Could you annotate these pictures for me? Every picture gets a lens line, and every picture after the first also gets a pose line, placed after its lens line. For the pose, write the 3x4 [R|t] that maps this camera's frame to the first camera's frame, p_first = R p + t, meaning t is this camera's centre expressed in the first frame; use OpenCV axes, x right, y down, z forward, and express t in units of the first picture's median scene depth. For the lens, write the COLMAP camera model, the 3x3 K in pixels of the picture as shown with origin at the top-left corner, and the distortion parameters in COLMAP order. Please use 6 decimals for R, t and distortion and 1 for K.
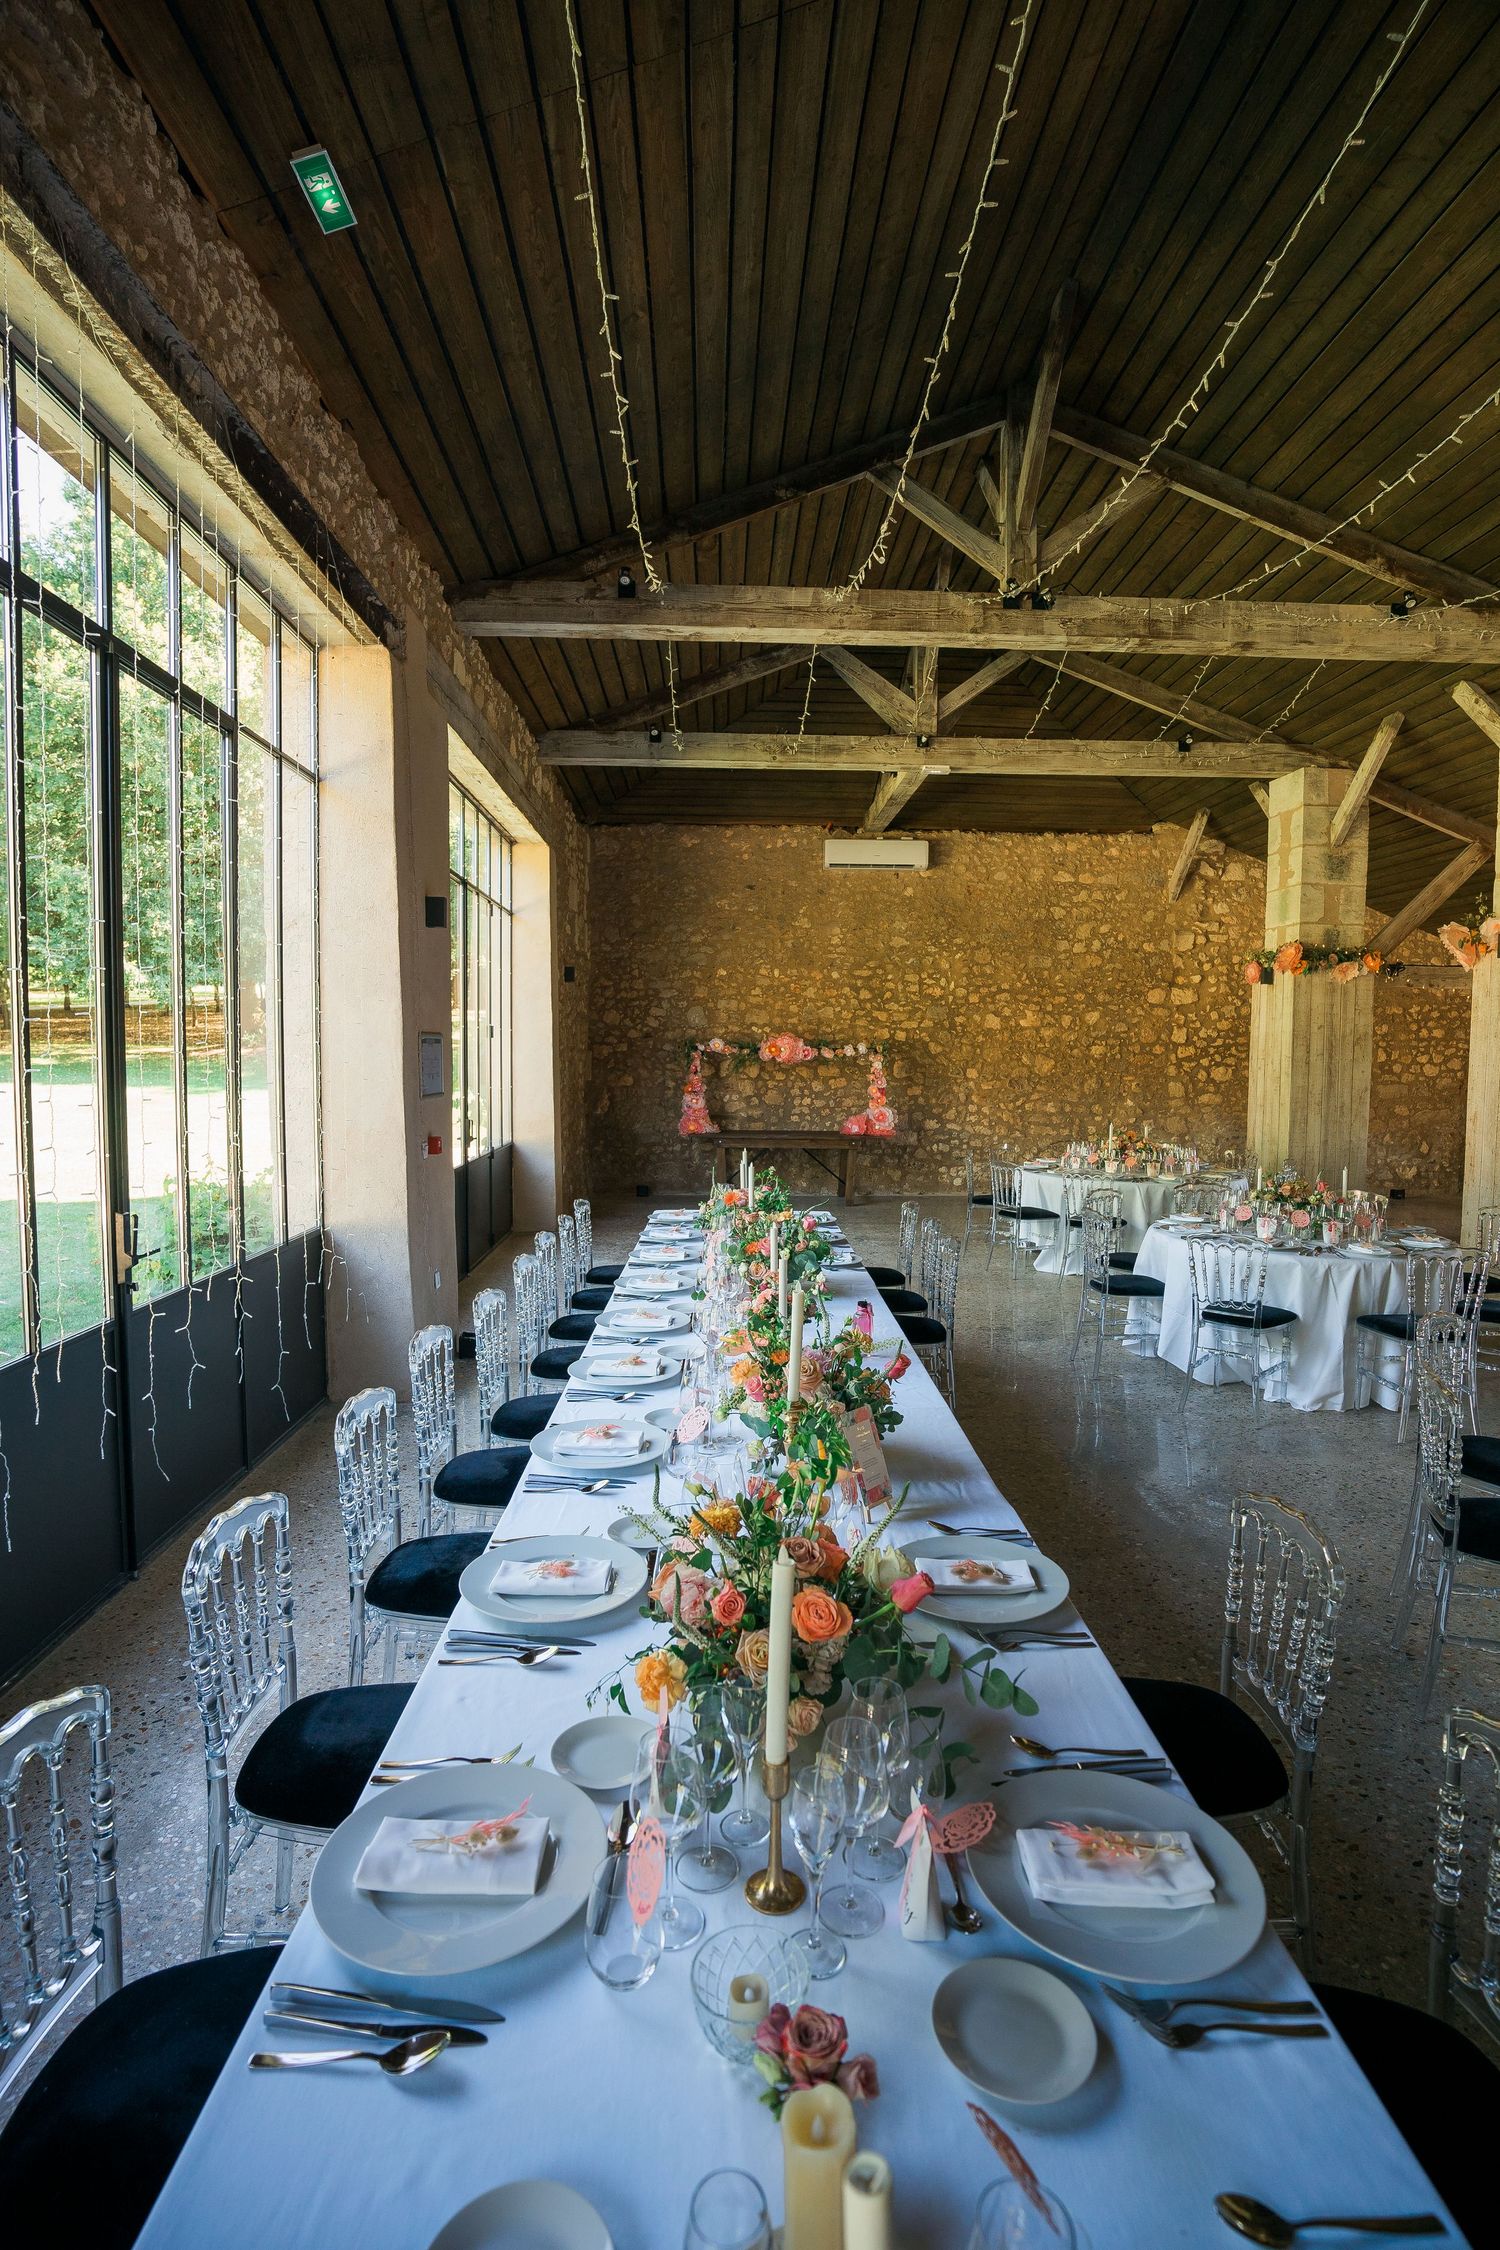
lens RADIAL K [[1065.1, 0, 739.7], [0, 1065.1, 1112.5], [0, 0, 1]] dist [-0.014874, -0.000807]
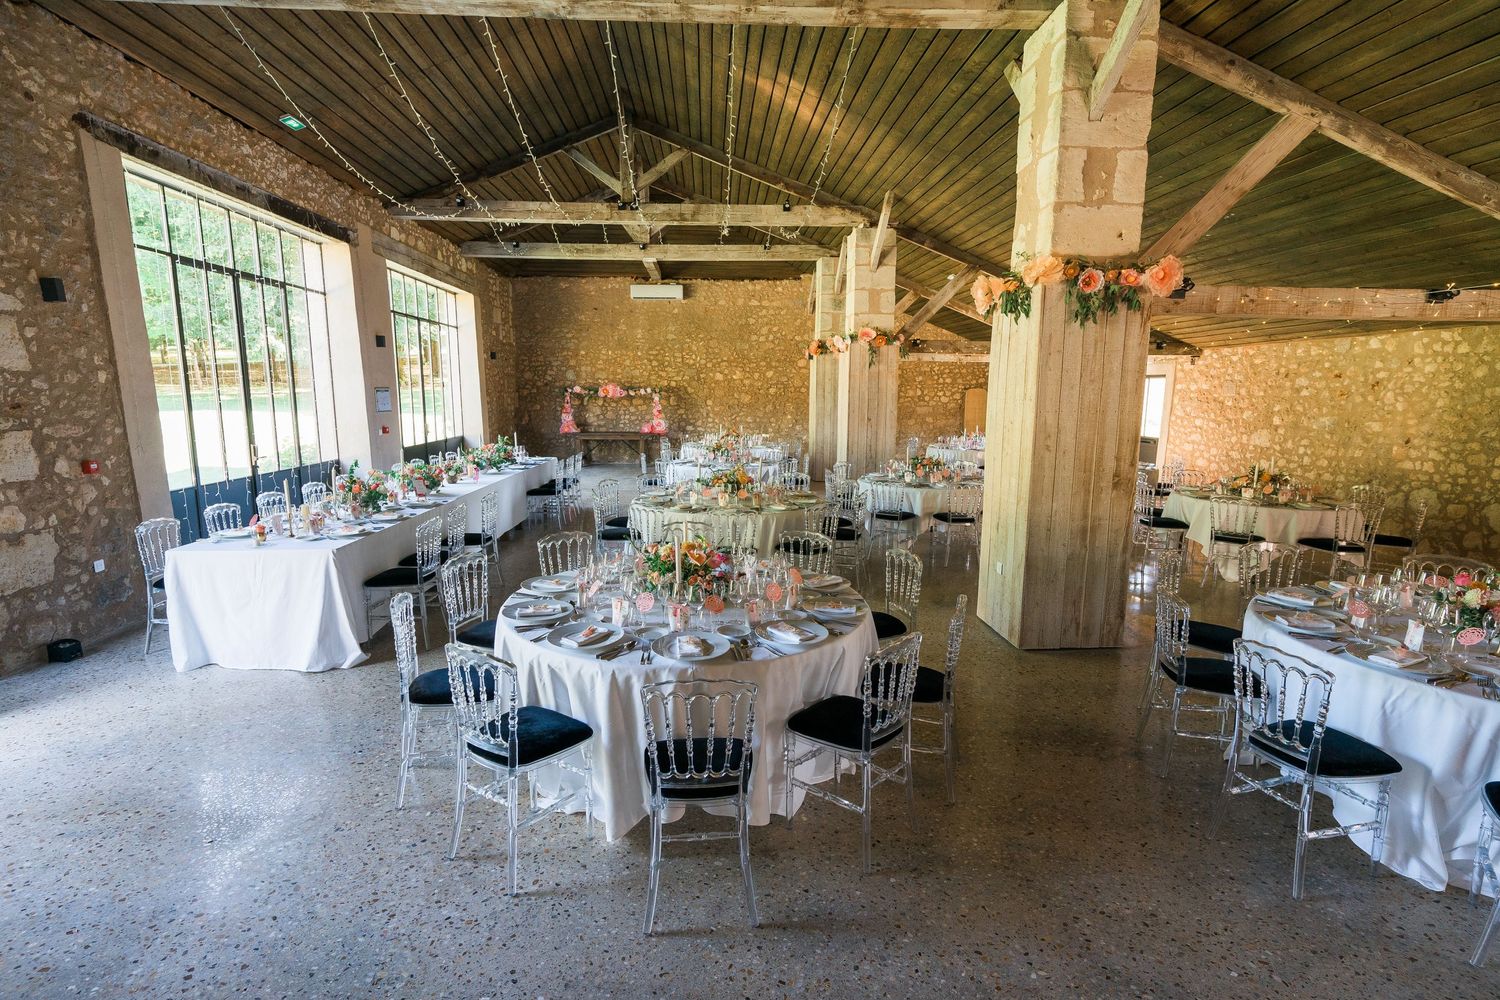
lens RADIAL K [[710.1, 0, 753.8], [0, 710.1, 506.3], [0, 0, 1]] dist [-0.014874, -0.000807]
pose [[0.999567, -0.010345, 0.027564, 0.265224], [0.007367, 0.994337, 0.106018, 0.017033], [-0.028505, -0.105769, 0.993982, -0.363147]]
